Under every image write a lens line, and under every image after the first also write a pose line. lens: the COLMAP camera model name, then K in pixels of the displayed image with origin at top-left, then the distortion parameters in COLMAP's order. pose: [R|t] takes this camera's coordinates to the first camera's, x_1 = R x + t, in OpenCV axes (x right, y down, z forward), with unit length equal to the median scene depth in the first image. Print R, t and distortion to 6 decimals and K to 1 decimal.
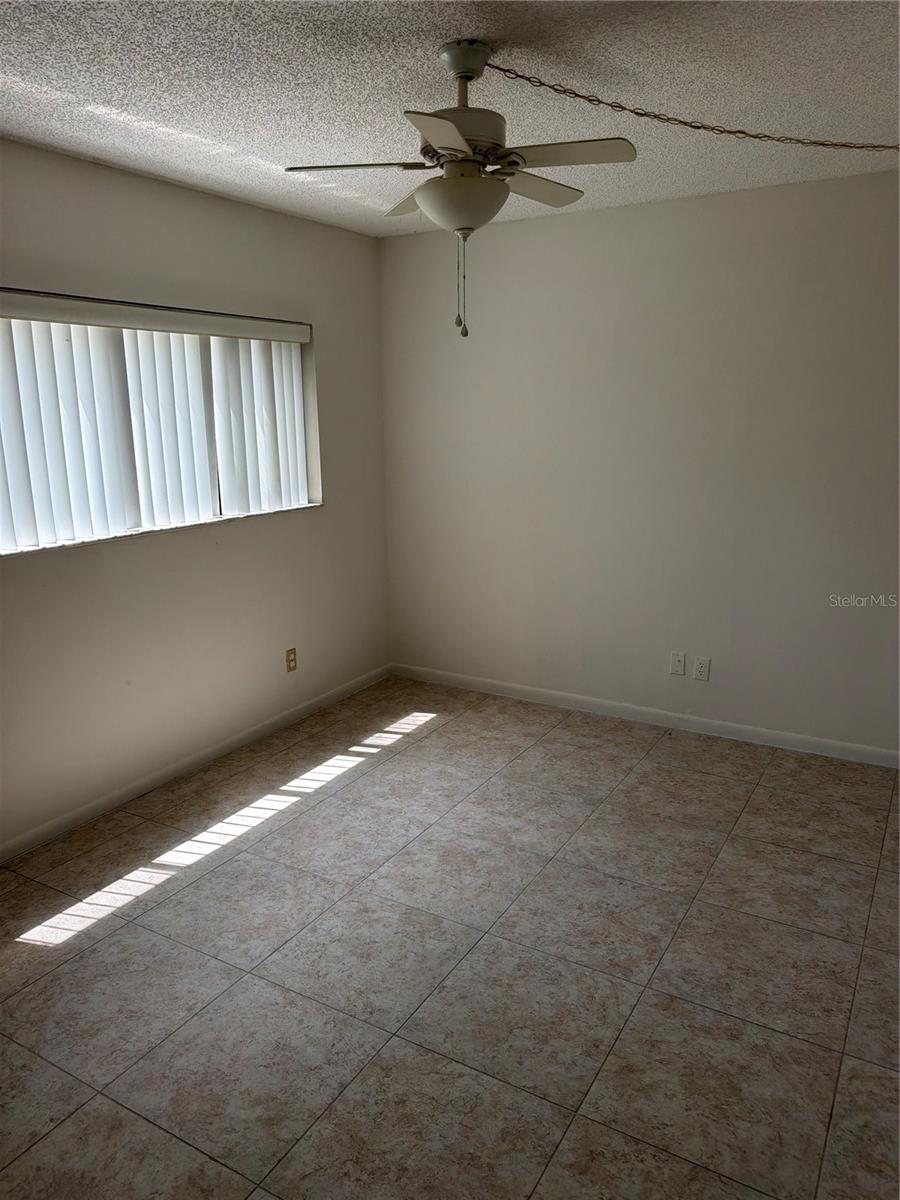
lens RADIAL K [[852.8, 0, 451.6], [0, 852.8, 604.9], [0, 0, 1]] dist [0.010417, -0.009394]
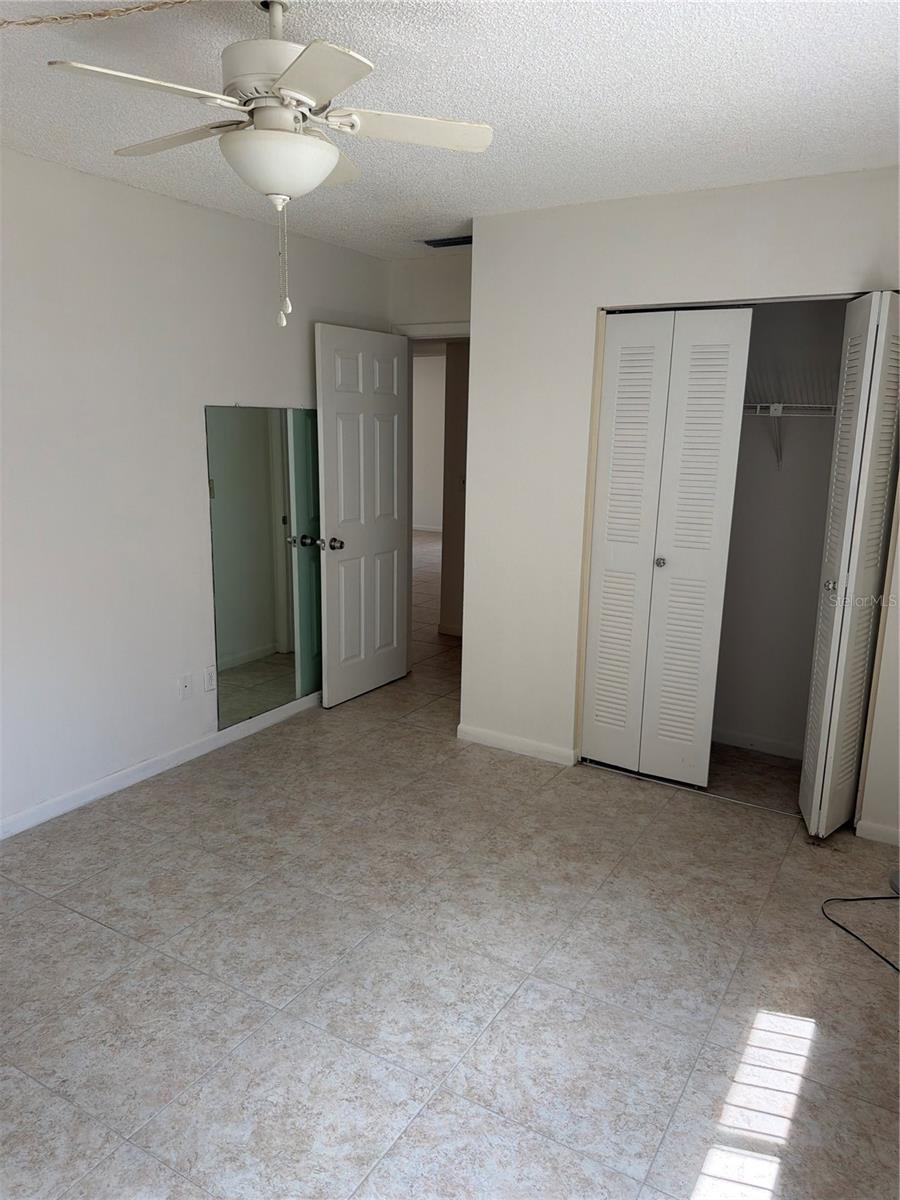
lens RADIAL K [[852.8, 0, 449.3], [0, 852.8, 601.4], [0, 0, 1]] dist [0.010417, -0.009394]
pose [[-0.999959, -0.008591, 0.002939, -0.135578], [-0.006534, 0.905613, 0.424055, -0.380687], [-0.006304, 0.424018, -0.905632, 1.659217]]
